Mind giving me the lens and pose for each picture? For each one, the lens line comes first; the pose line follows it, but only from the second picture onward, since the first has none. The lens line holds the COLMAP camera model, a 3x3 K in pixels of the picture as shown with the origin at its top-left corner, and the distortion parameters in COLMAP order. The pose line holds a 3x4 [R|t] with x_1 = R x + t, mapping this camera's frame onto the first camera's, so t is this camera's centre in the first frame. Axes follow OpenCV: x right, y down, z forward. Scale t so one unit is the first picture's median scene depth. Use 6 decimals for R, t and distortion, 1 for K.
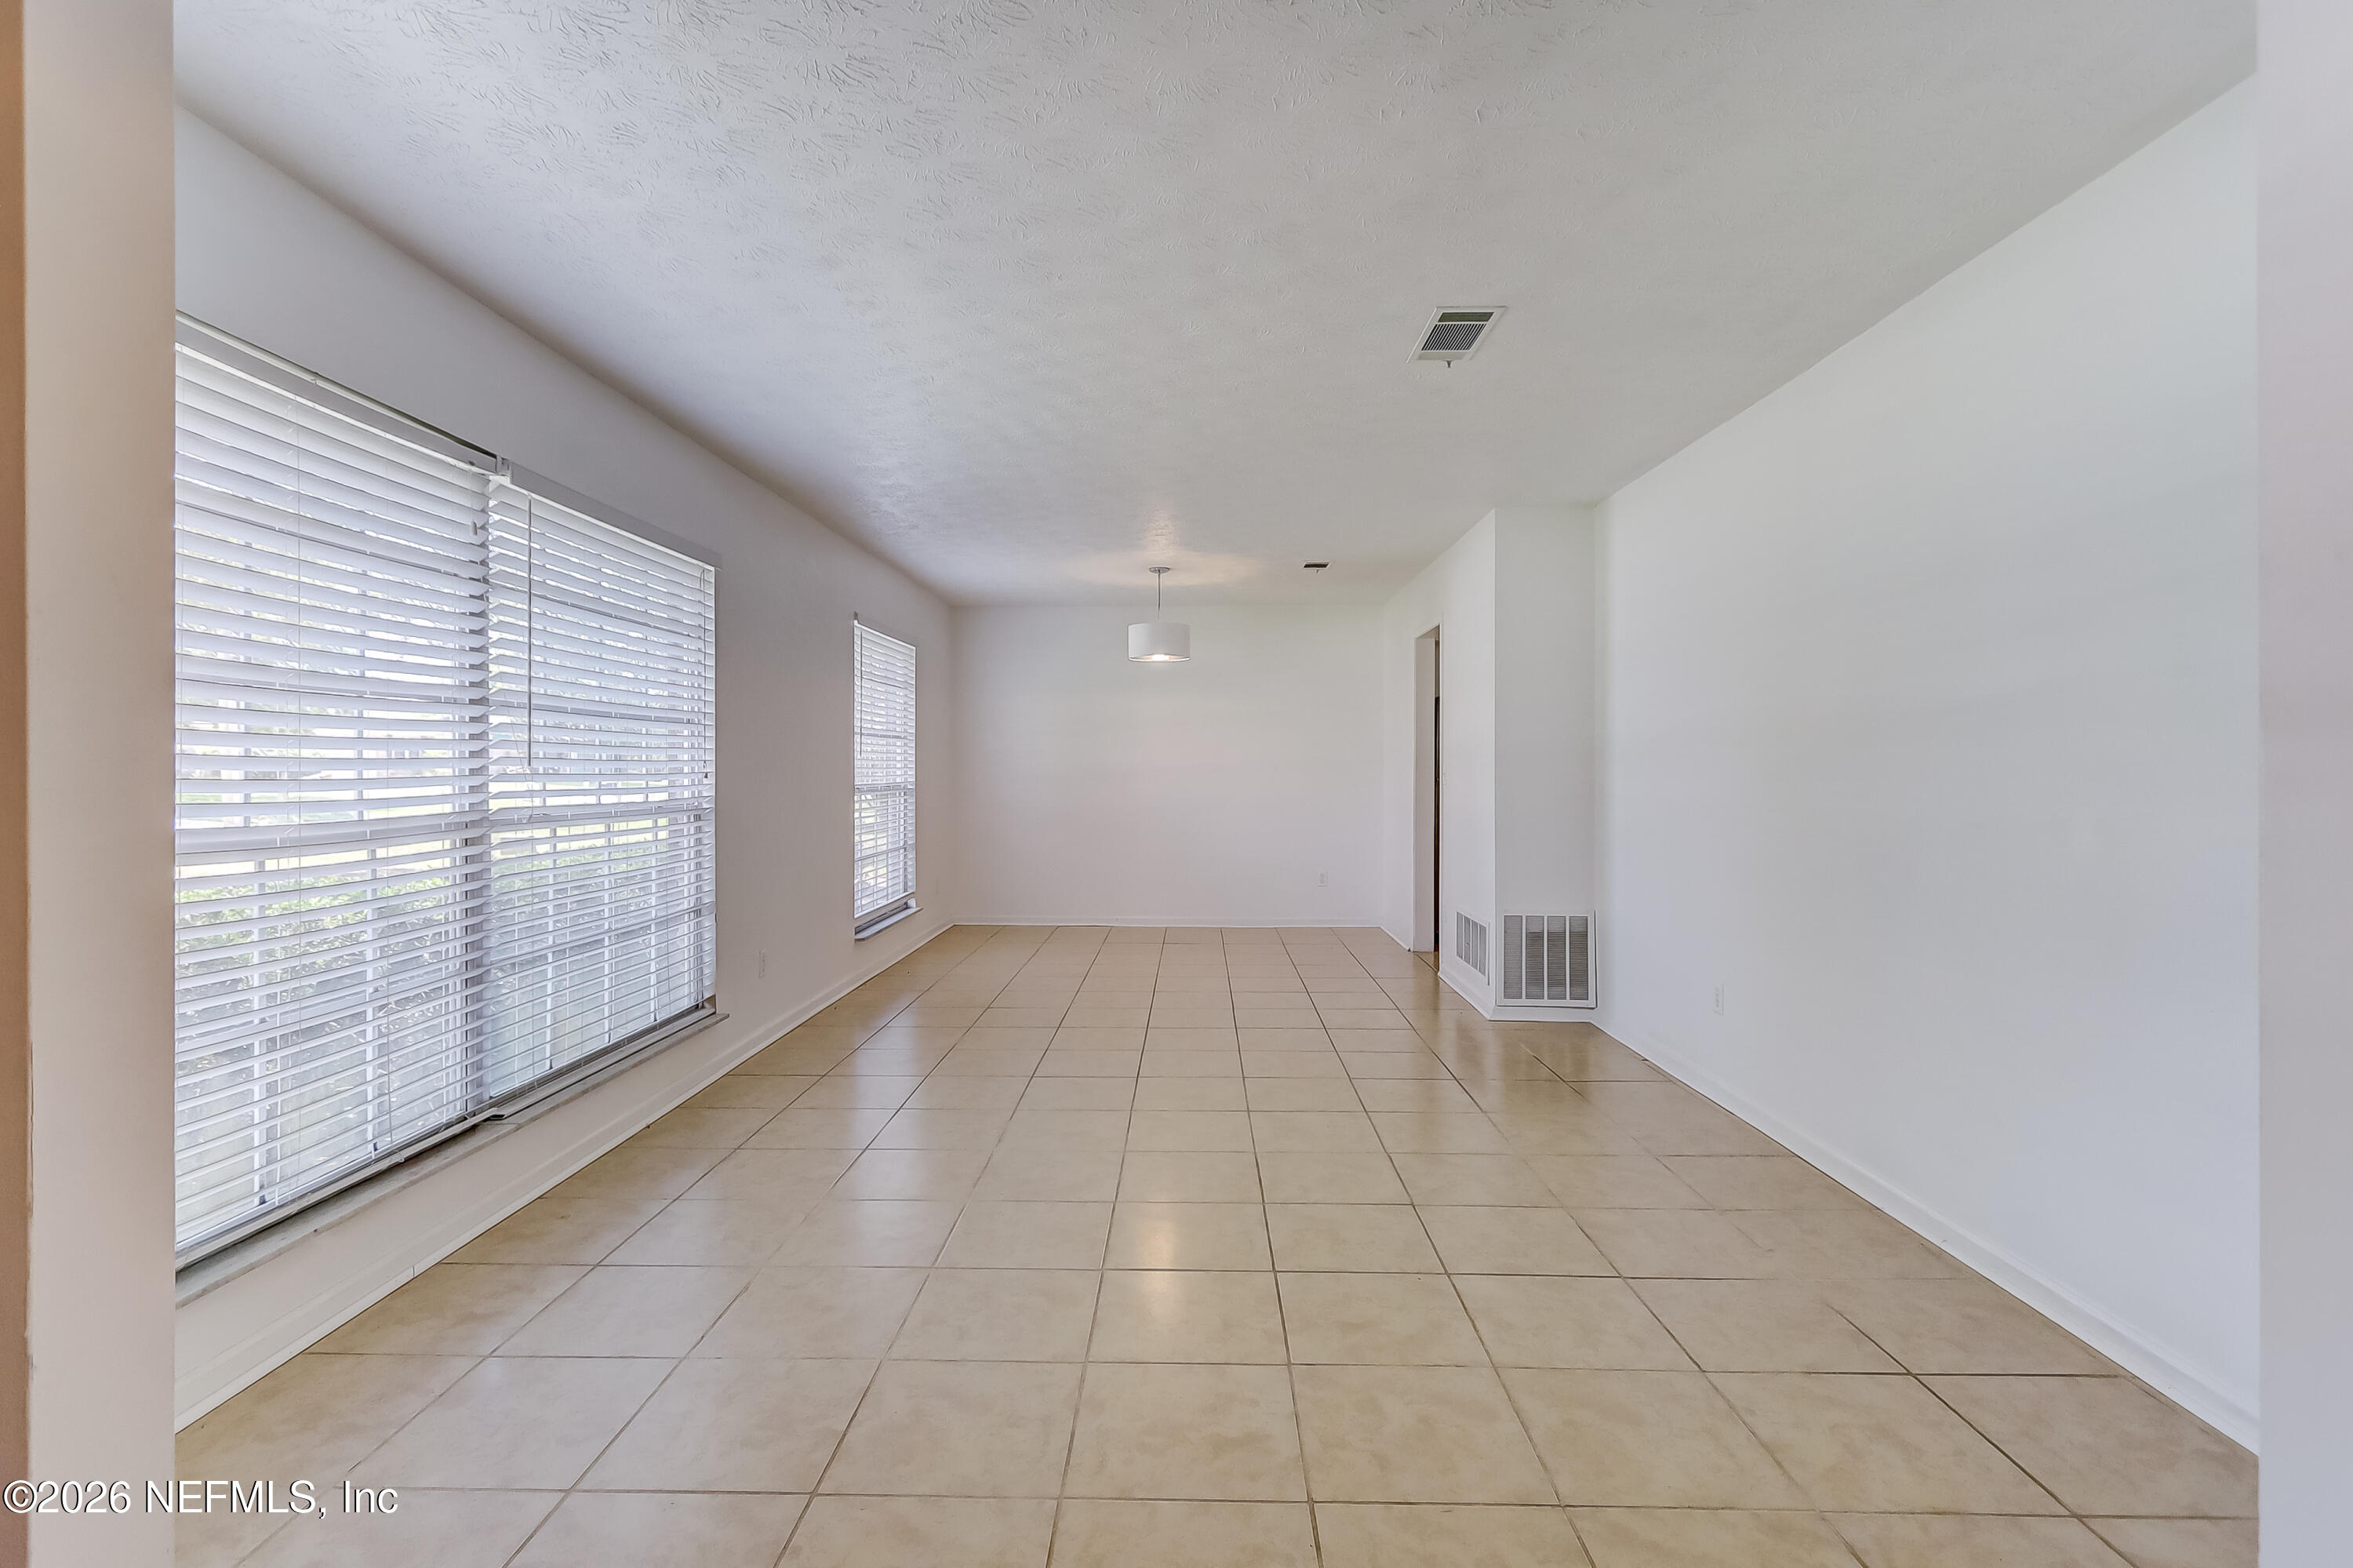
lens RADIAL K [[1103.5, 0, 1185.4], [0, 1103.5, 782.5], [0, 0, 1]] dist [0.012945, 0.000448]
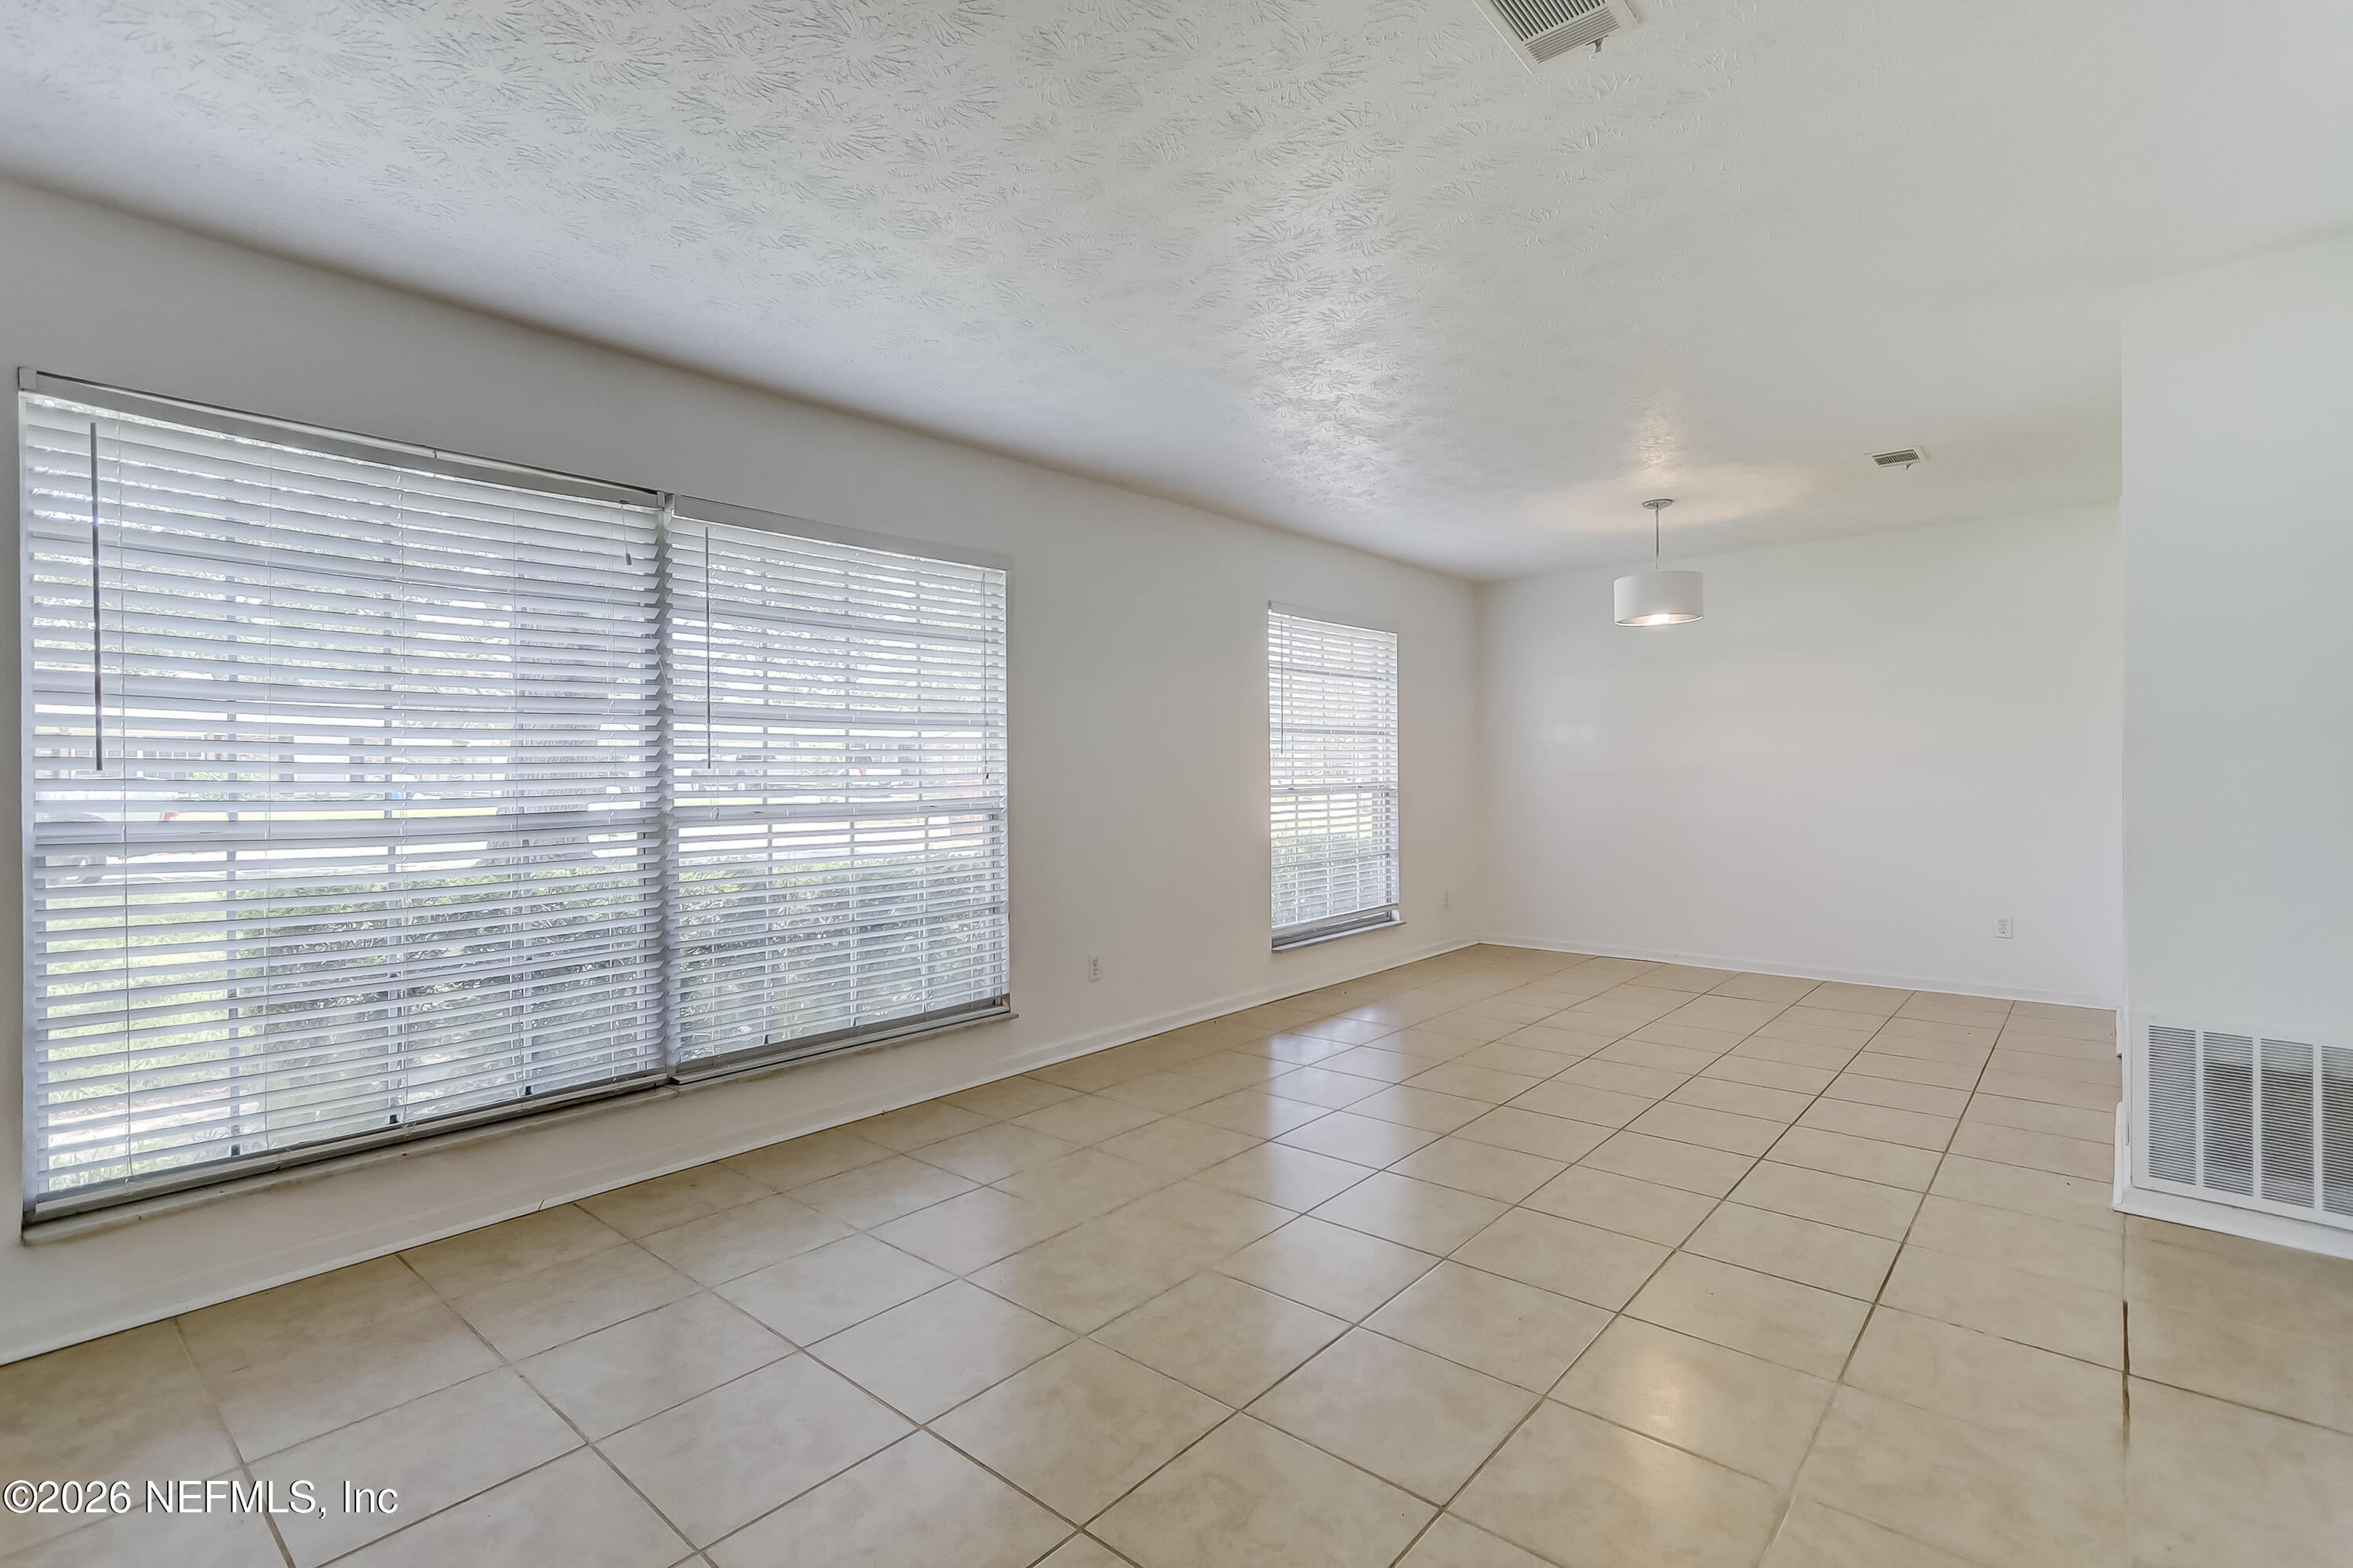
lens RADIAL K [[1103.5, 0, 1180.6], [0, 1103.5, 776.2], [0, 0, 1]] dist [0.012945, 0.000448]
pose [[0.767363, -0.001252, -0.641211, 0.276881], [-0.000891, 0.999995, -0.003018, -0.002506], [0.641212, 0.002888, 0.767358, 0.261844]]
